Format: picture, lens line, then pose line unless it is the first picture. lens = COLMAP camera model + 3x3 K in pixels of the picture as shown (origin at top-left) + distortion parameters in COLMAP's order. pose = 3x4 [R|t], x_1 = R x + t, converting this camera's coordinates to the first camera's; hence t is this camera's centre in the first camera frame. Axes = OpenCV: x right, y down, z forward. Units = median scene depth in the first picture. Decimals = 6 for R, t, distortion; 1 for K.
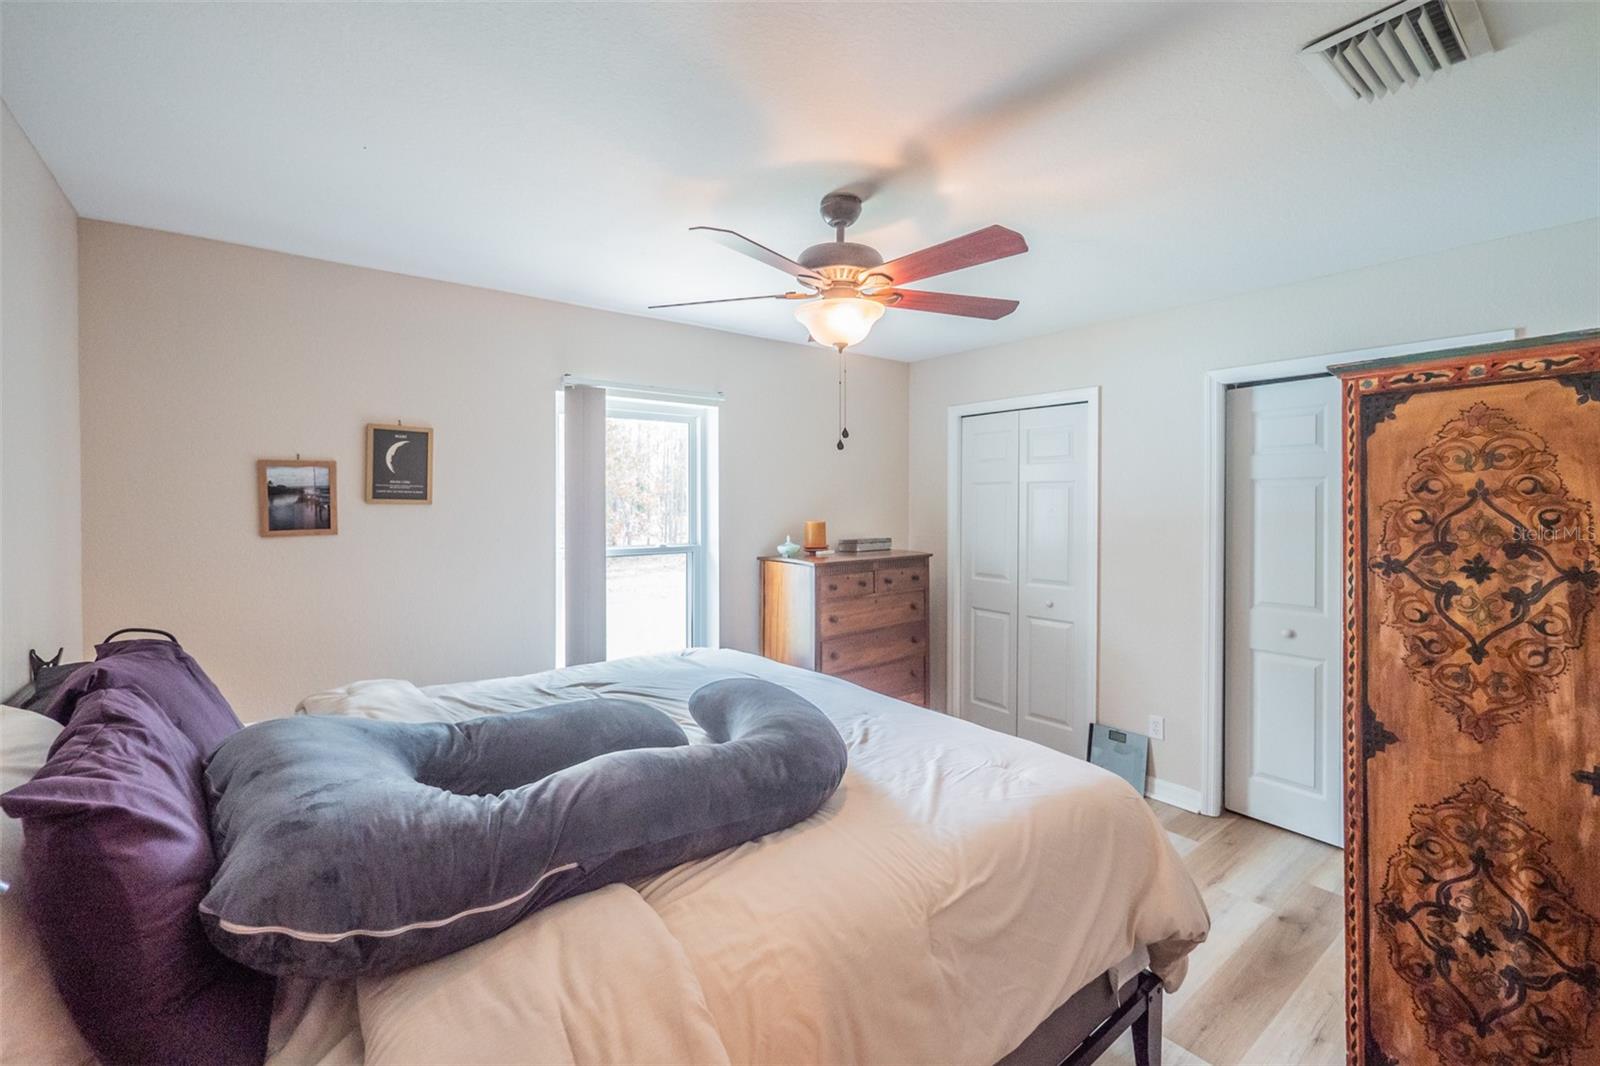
lens RADIAL K [[676.4, 0, 794.0], [0, 676.4, 512.5], [0, 0, 1]] dist [-0.000542, 0.000061]
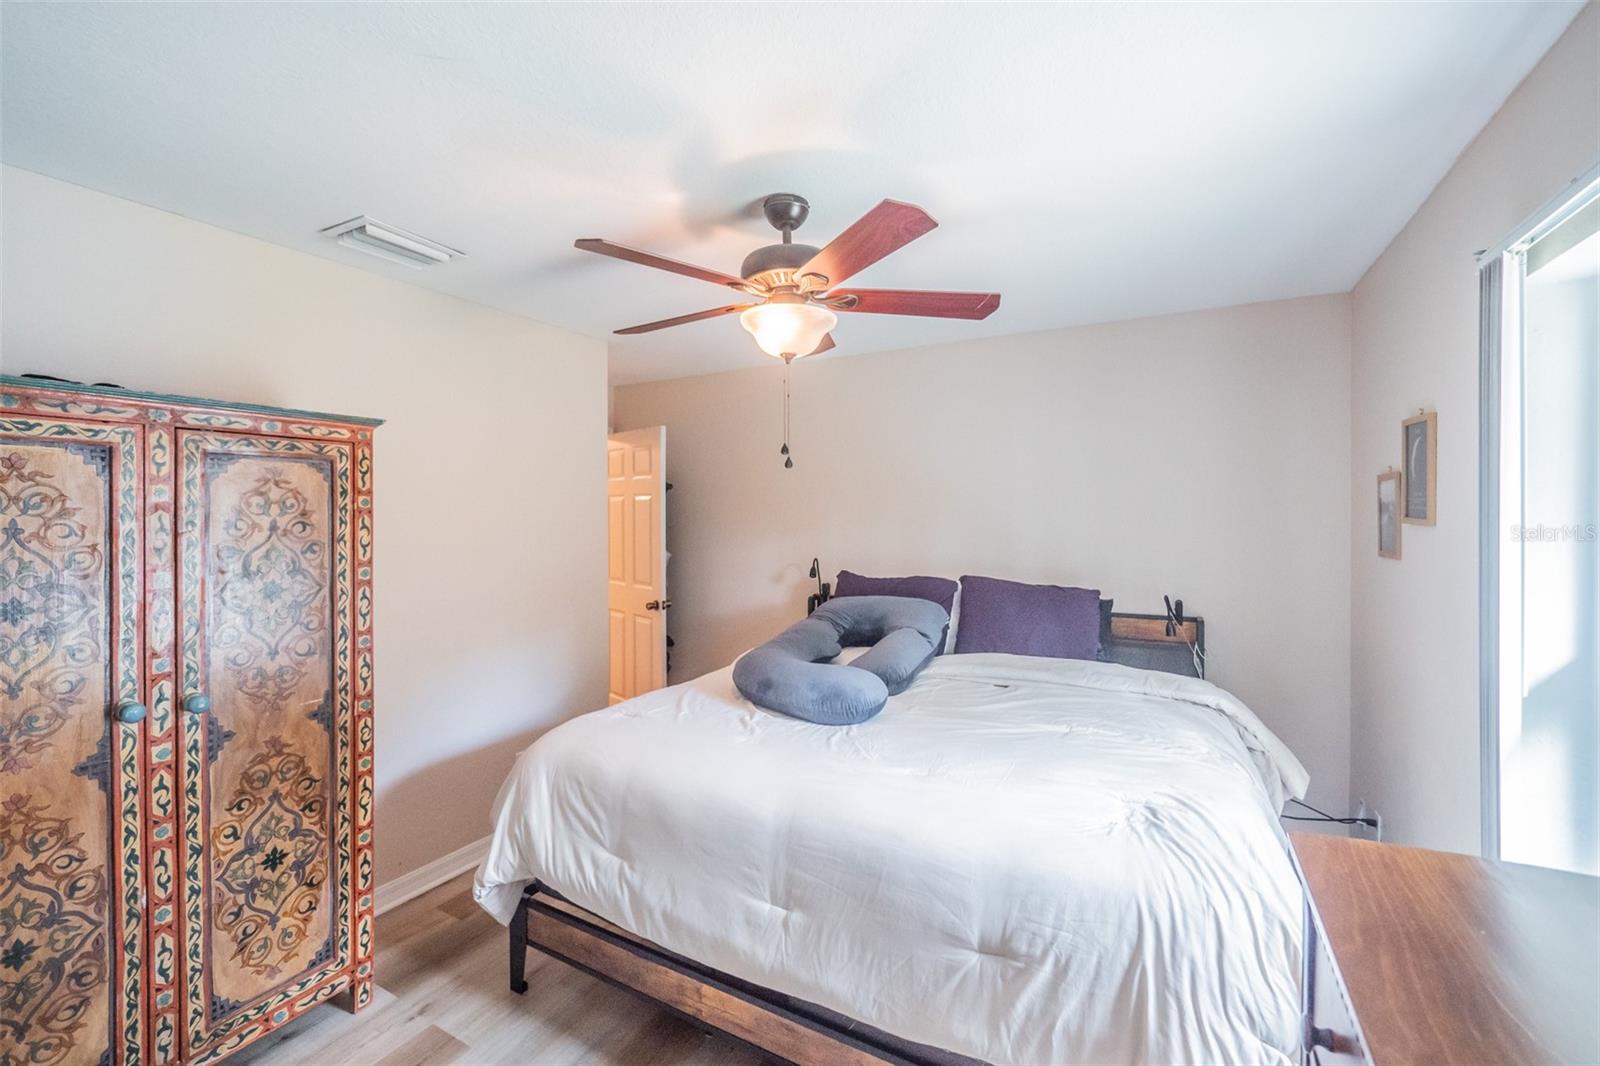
lens RADIAL K [[676.4, 0, 794.0], [0, 676.4, 512.5], [0, 0, 1]] dist [-0.000542, 0.000061]
pose [[-0.924831, 0.005737, -0.380336, 0.435901], [-0.000886, 0.999851, 0.017236, -0.047853], [0.380378, 0.016278, -0.924688, 1.950487]]
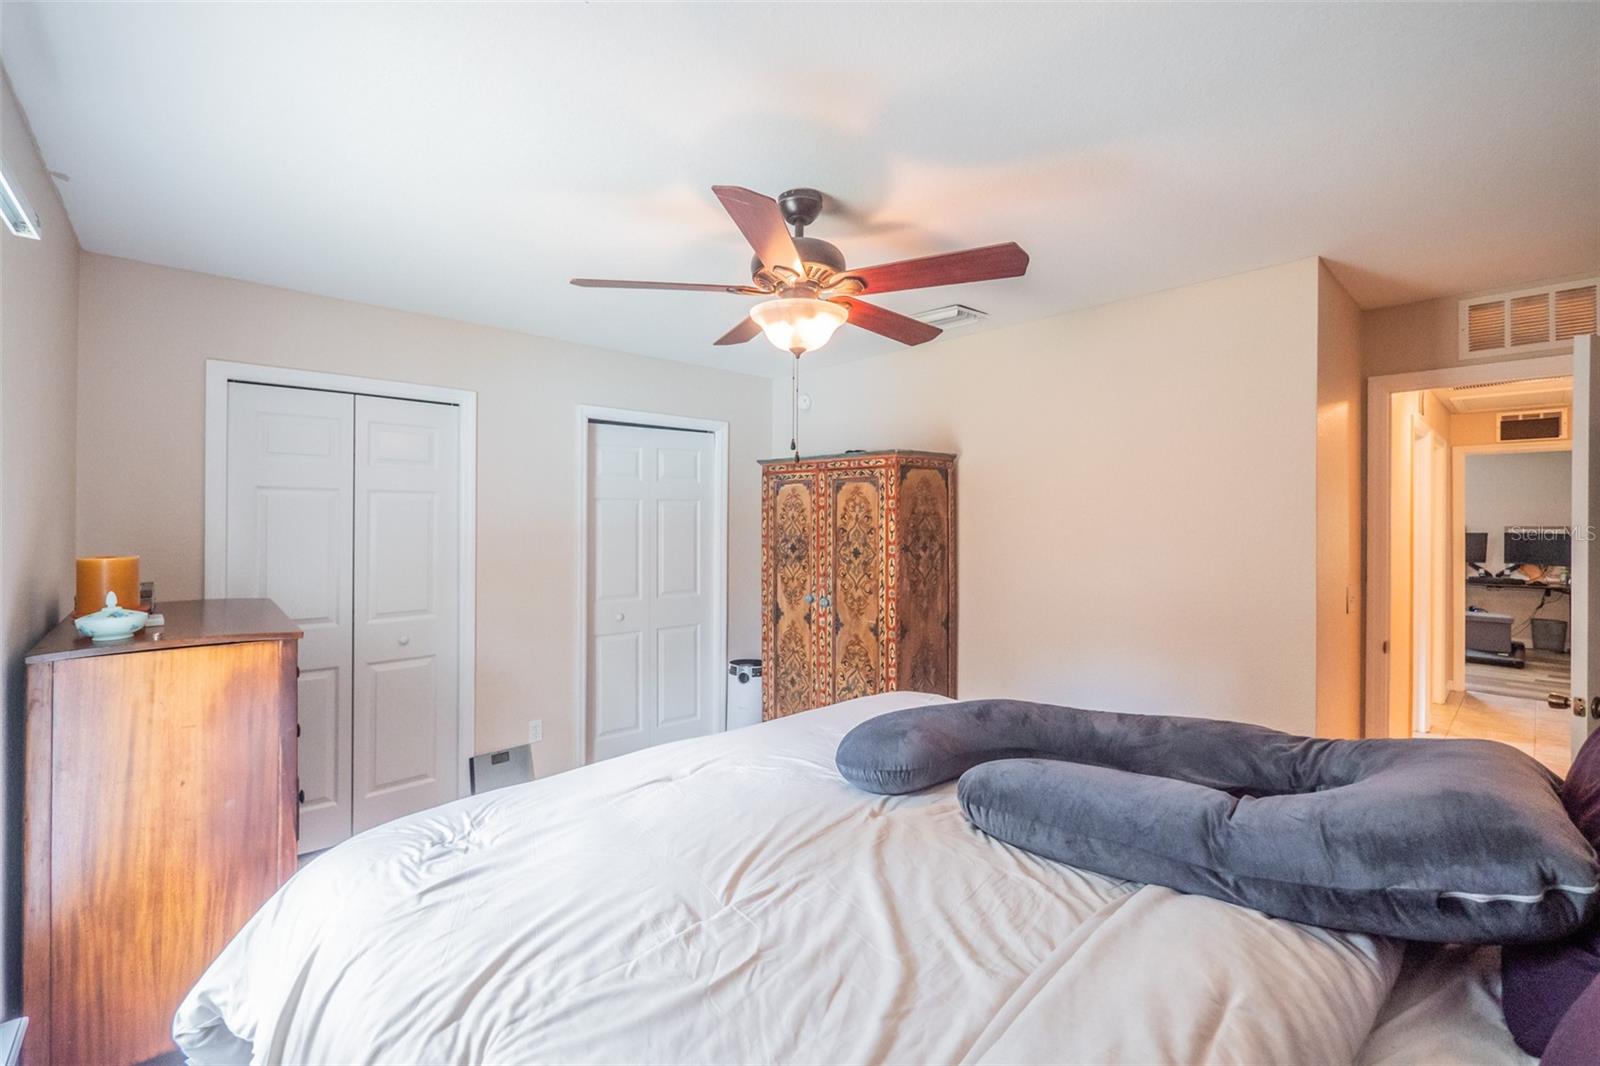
lens RADIAL K [[676.4, 0, 794.0], [0, 676.4, 512.5], [0, 0, 1]] dist [-0.000542, 0.000061]
pose [[-0.070031, 0.005094, 0.997532, -0.894707], [0.008760, 0.999952, -0.004492, -0.020406], [-0.997506, 0.008424, -0.070072, 1.118036]]
